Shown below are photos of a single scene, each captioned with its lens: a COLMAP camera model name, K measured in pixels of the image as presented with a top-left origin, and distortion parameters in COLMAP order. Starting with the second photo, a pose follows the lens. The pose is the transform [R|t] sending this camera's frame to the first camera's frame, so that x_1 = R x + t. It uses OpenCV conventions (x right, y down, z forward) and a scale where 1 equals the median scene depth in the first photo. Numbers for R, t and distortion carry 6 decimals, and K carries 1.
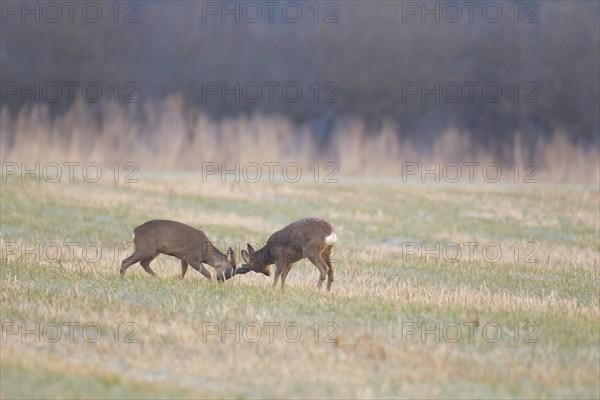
lens RADIAL K [[274.5, 0, 300.0], [0, 274.5, 199.2], [0, 0, 1]] dist [0.004875, -0.000962]
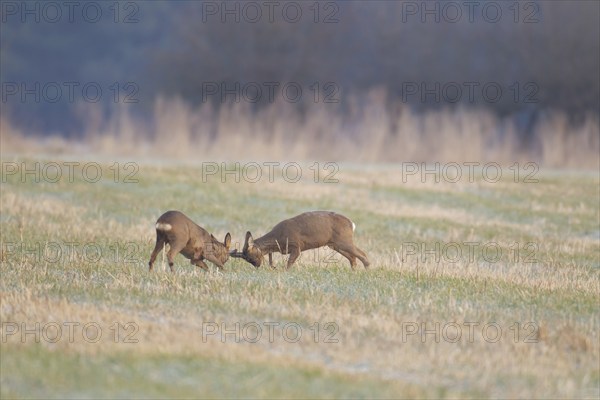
lens RADIAL K [[274.5, 0, 300.0], [0, 274.5, 200.2], [0, 0, 1]] dist [0.004875, -0.000962]
pose [[0.999966, 0.002561, 0.007896, -0.744617], [-0.002552, 0.999996, -0.001141, 0.034225], [-0.007899, 0.001121, 0.999968, 0.002491]]
